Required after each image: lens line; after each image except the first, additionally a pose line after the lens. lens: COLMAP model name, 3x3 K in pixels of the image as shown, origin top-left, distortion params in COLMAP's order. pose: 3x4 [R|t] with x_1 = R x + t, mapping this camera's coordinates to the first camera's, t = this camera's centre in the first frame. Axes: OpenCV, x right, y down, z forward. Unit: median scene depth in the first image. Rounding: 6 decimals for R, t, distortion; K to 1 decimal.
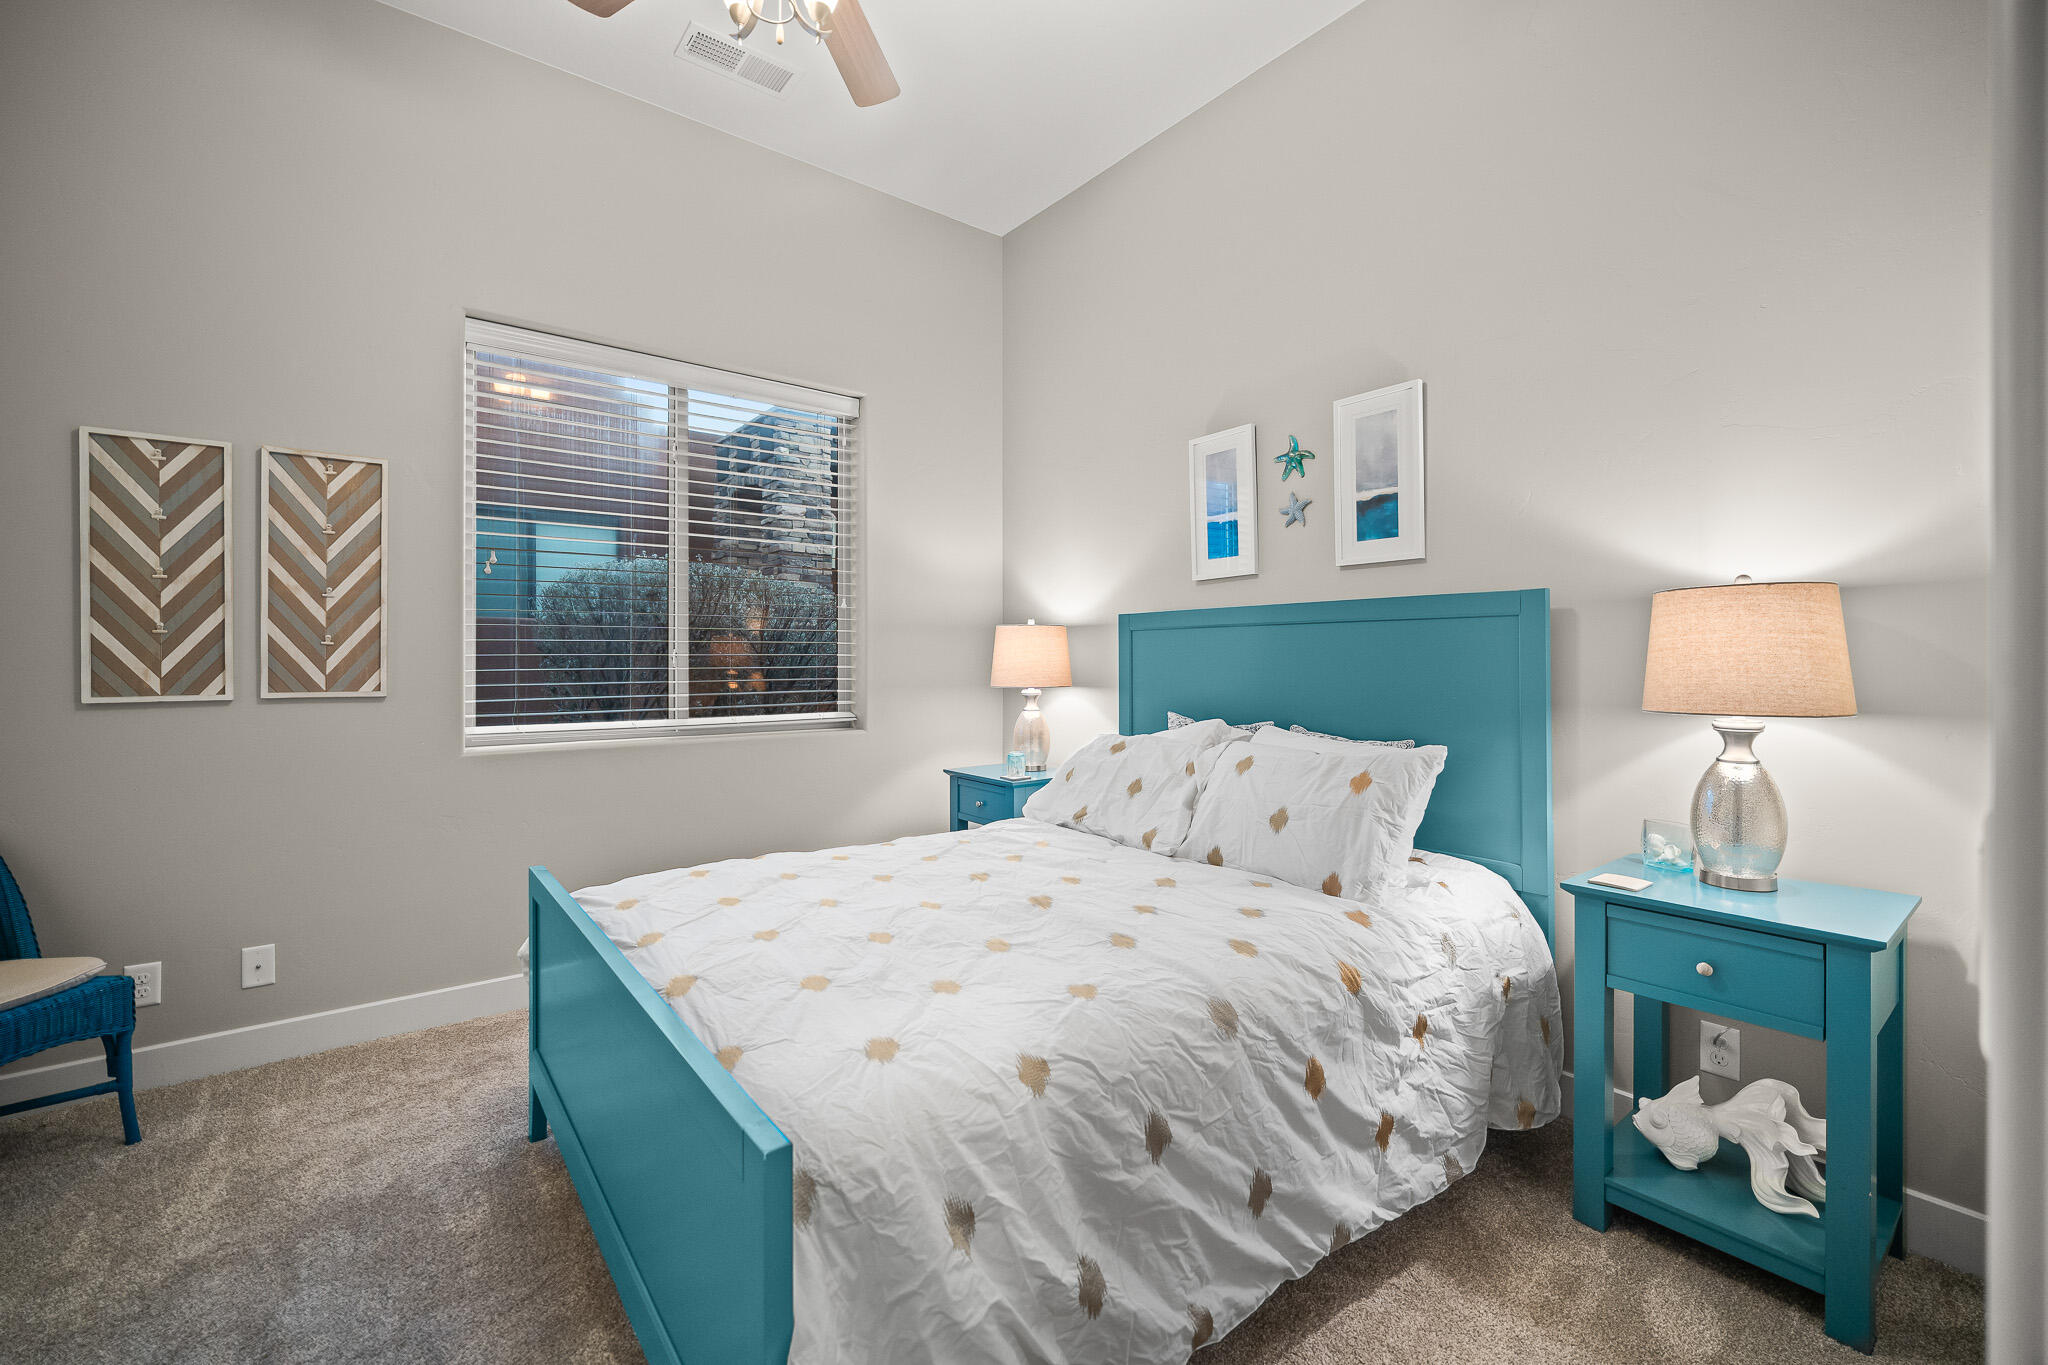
lens RADIAL K [[827.1, 0, 1027.6], [0, 827.1, 666.1], [0, 0, 1]] dist [-0.001850, -0.000264]
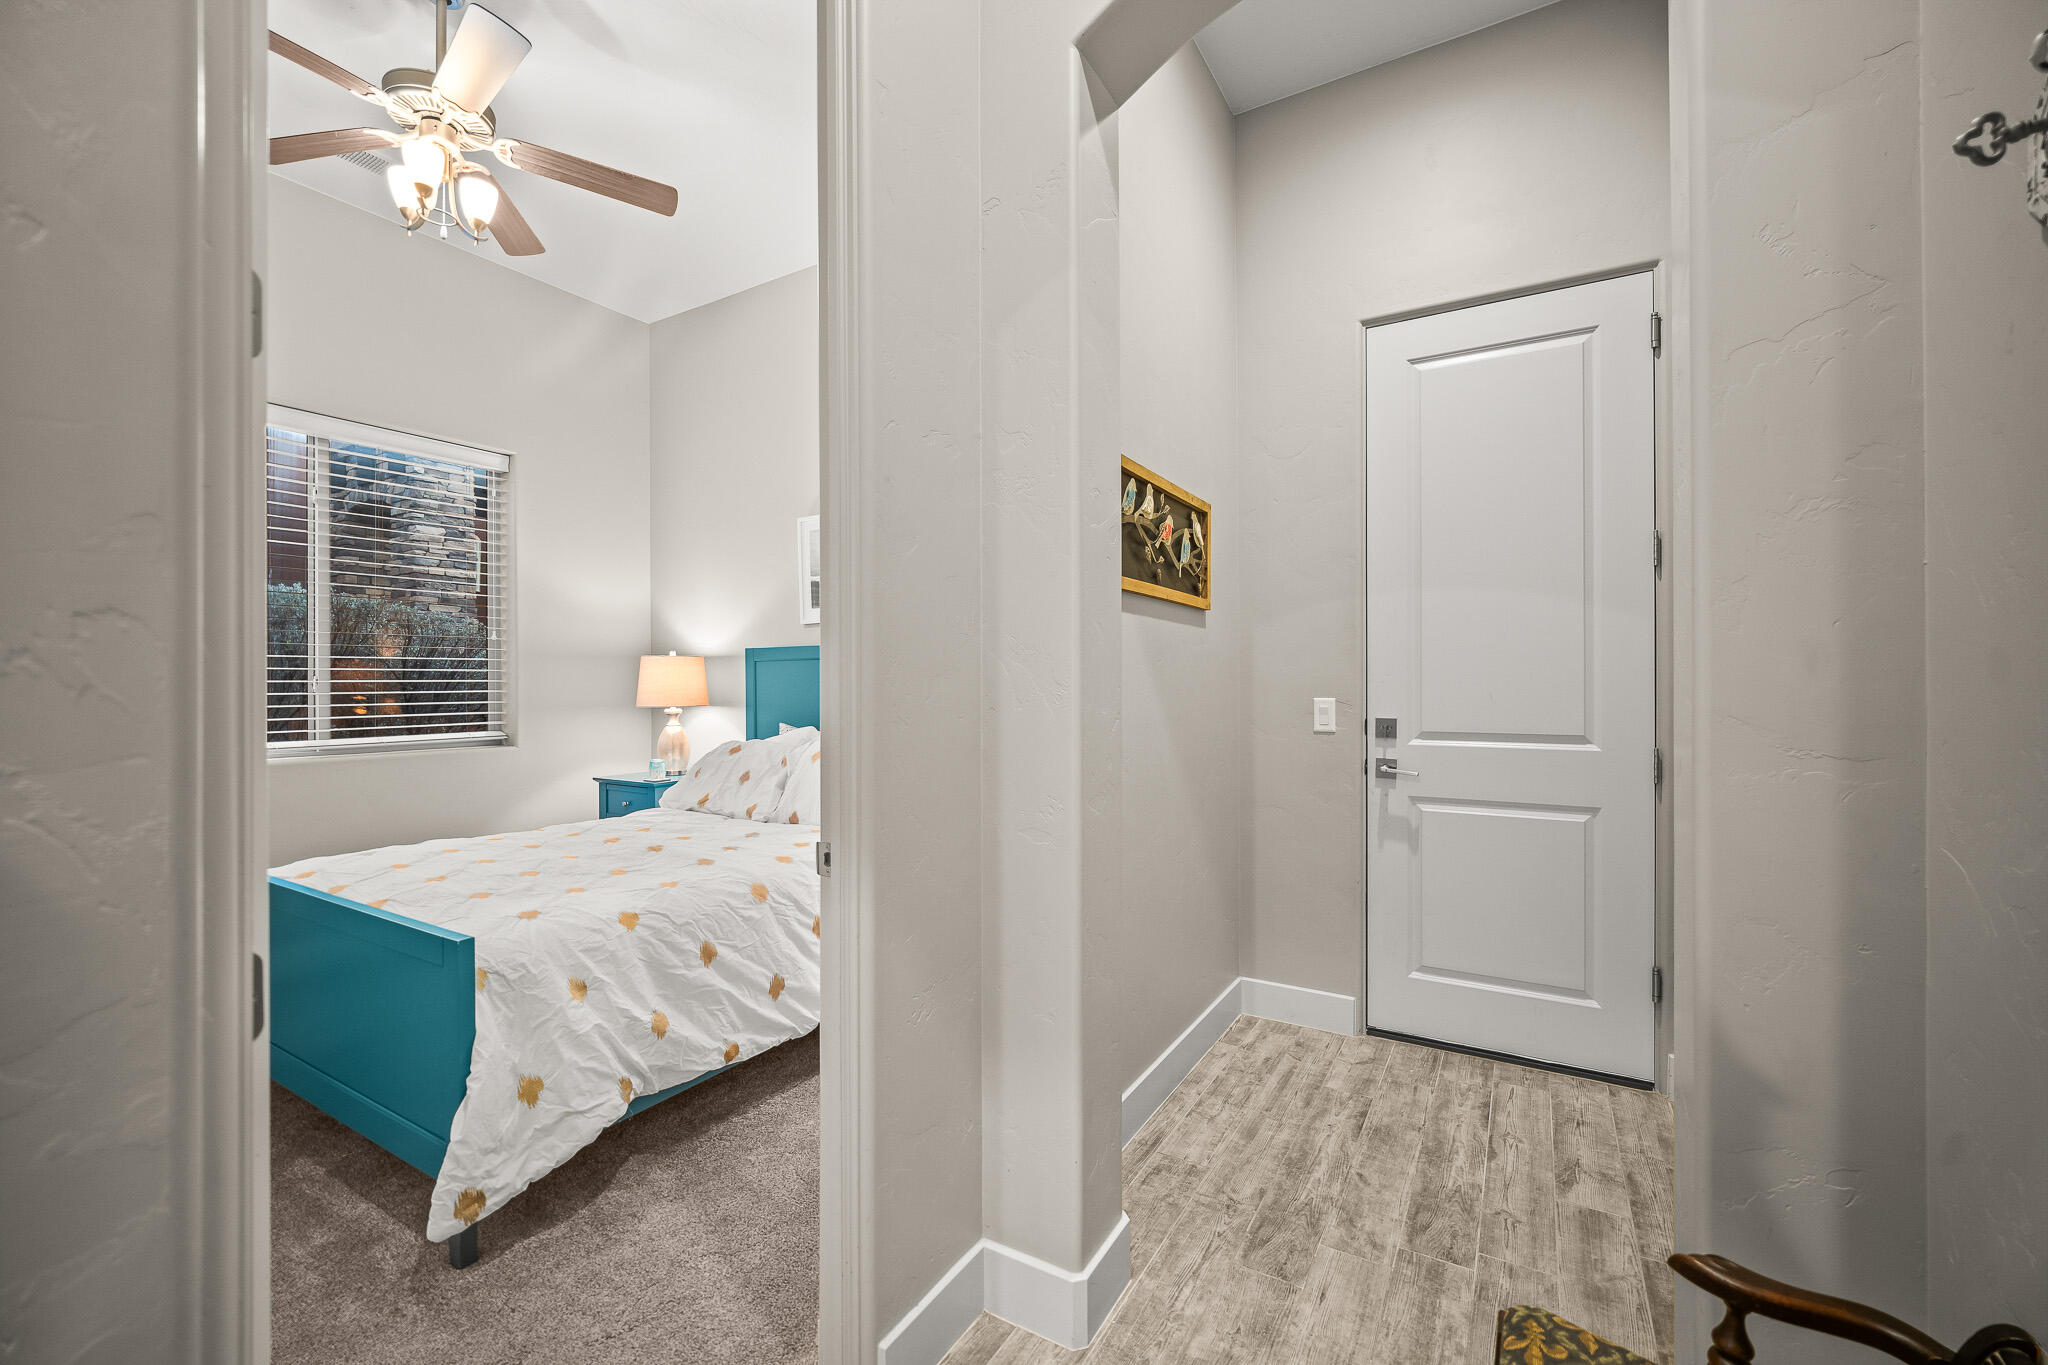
lens RADIAL K [[827.1, 0, 1034.4], [0, 827.1, 683.2], [0, 0, 1]] dist [-0.001850, -0.000264]
pose [[0.933301, -0.004884, 0.359061, 0.077019], [0.007211, 0.999961, -0.005143, 0.001336], [-0.359022, 0.007389, 0.933300, -0.399949]]
